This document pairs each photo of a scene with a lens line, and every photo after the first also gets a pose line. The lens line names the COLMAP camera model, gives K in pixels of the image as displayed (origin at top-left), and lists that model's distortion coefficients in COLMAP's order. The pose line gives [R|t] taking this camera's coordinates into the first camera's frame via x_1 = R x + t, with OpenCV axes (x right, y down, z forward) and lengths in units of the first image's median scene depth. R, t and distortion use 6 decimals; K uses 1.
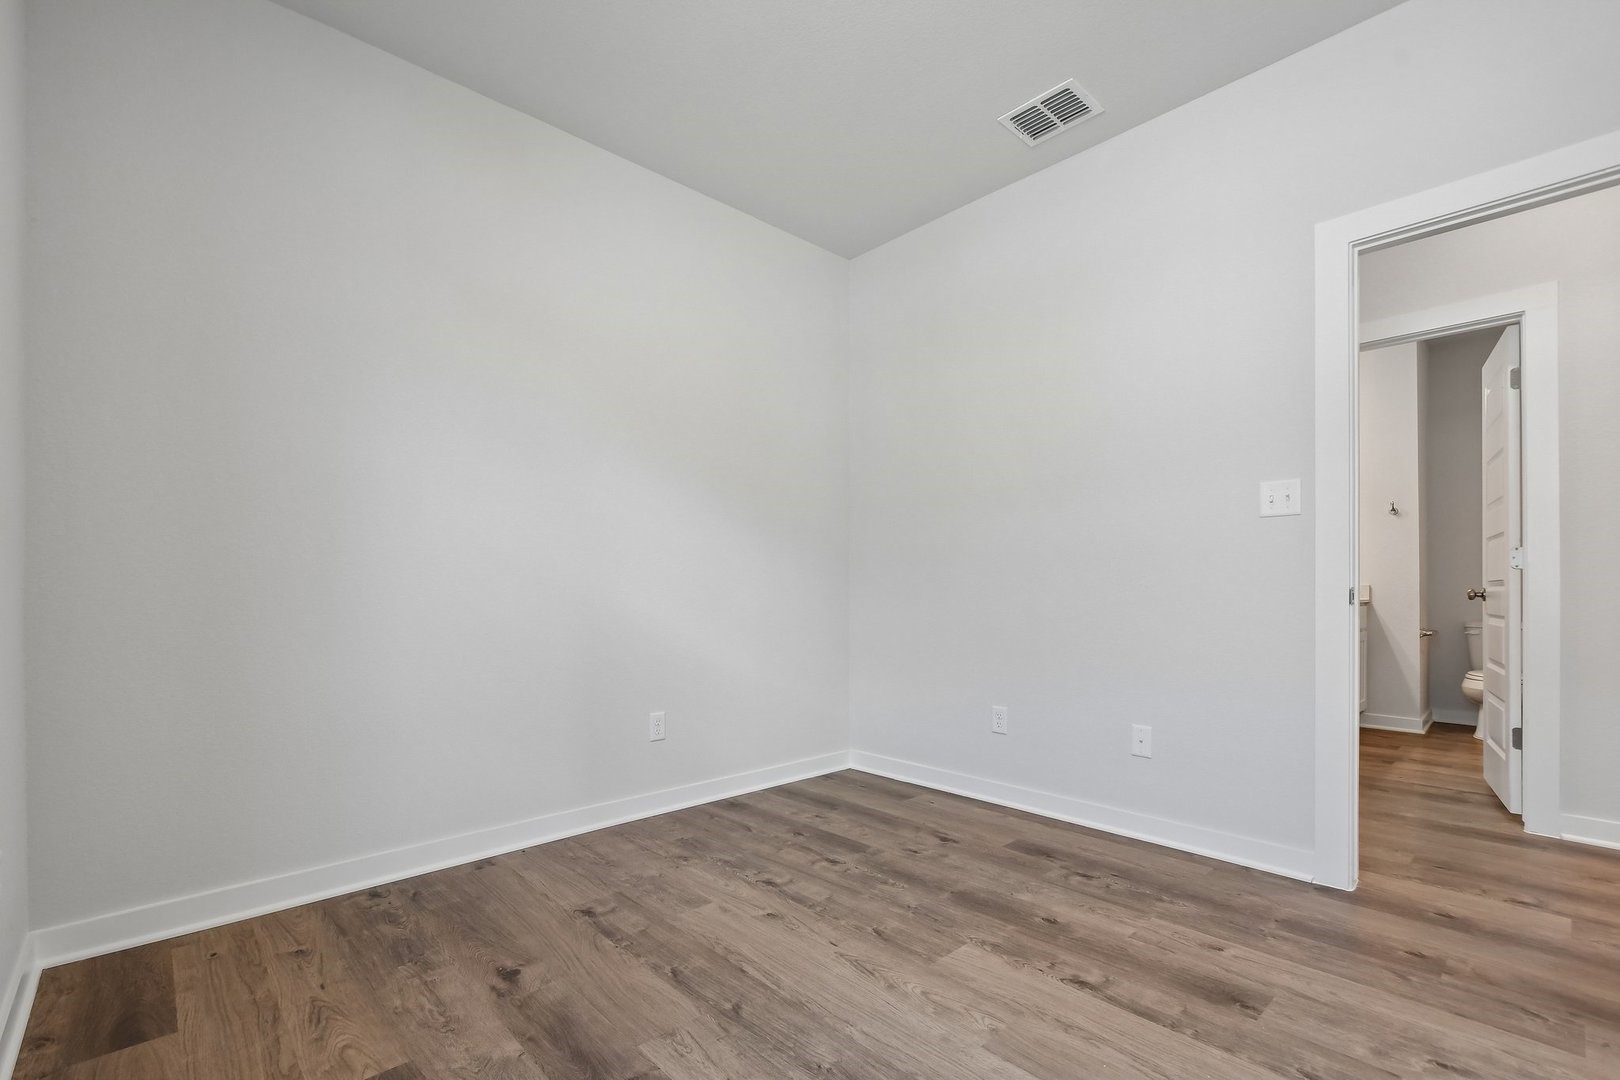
lens RADIAL K [[714.3, 0, 806.2], [0, 714.3, 591.5], [0, 0, 1]] dist [0.003273, -0.000033]
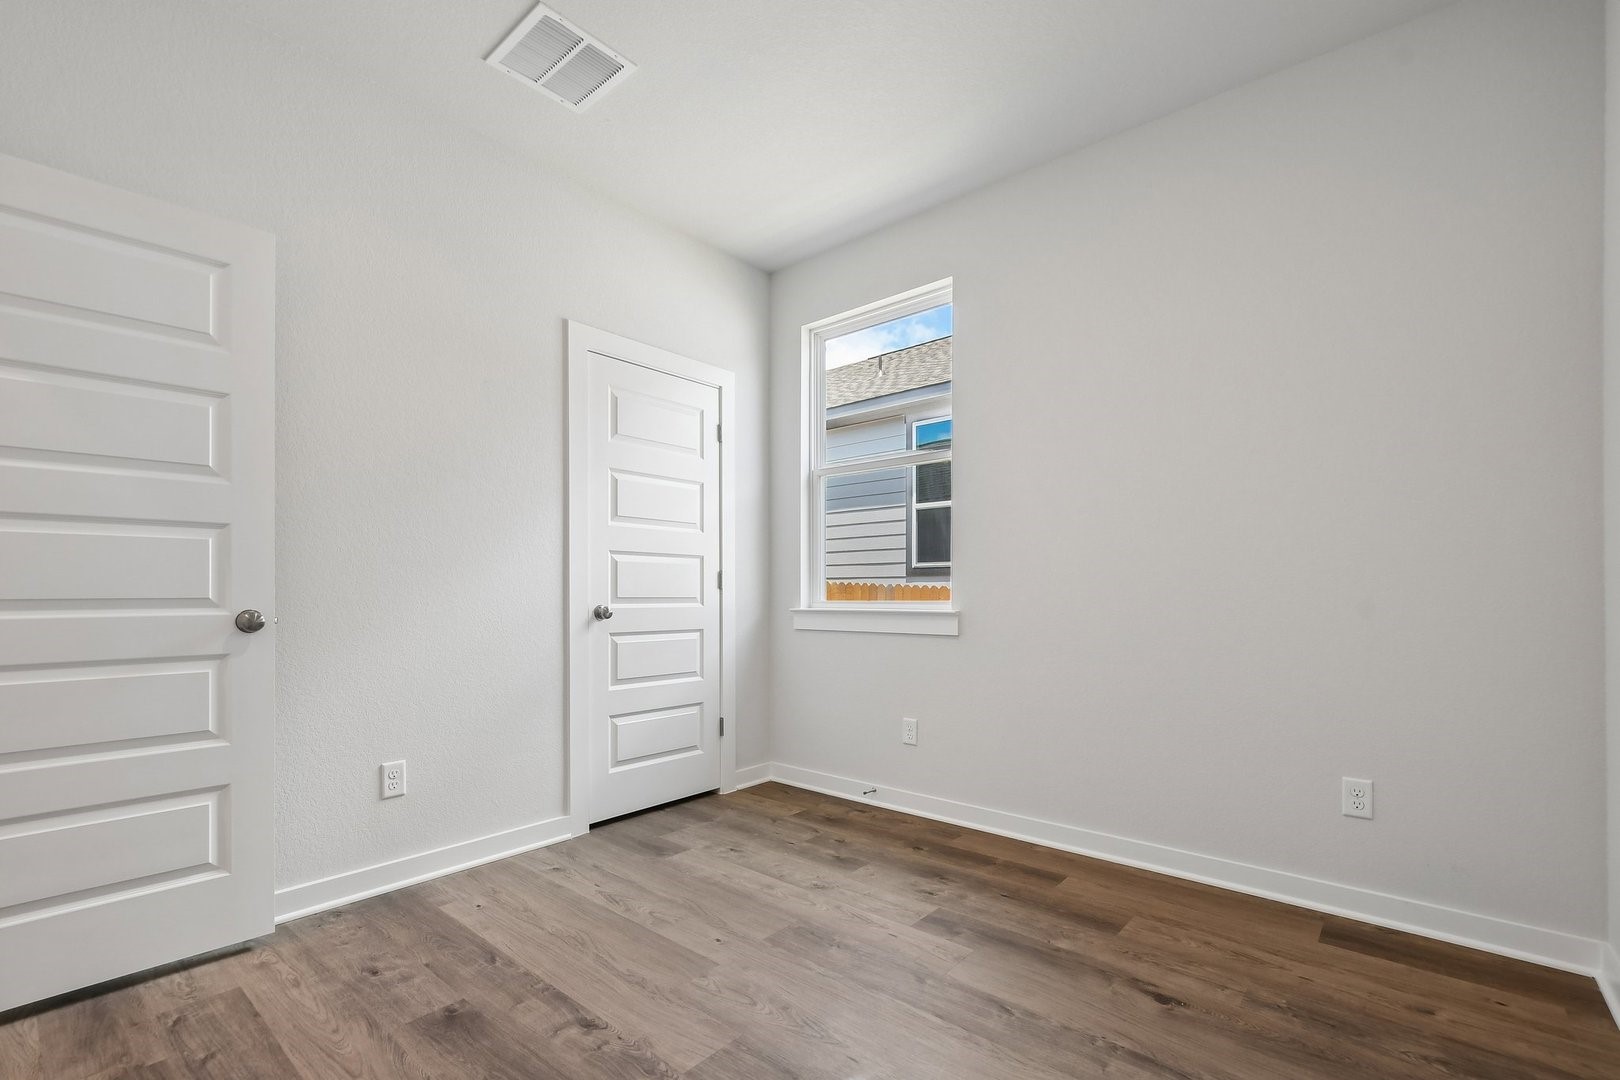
lens RADIAL K [[714.3, 0, 806.2], [0, 714.3, 591.5], [0, 0, 1]] dist [0.003273, -0.000033]
pose [[-0.993574, 0.000134, -0.113181, 0.210000], [-0.000041, 0.999999, 0.001543, -0.041012], [0.113181, 0.001538, -0.993573, 2.067490]]
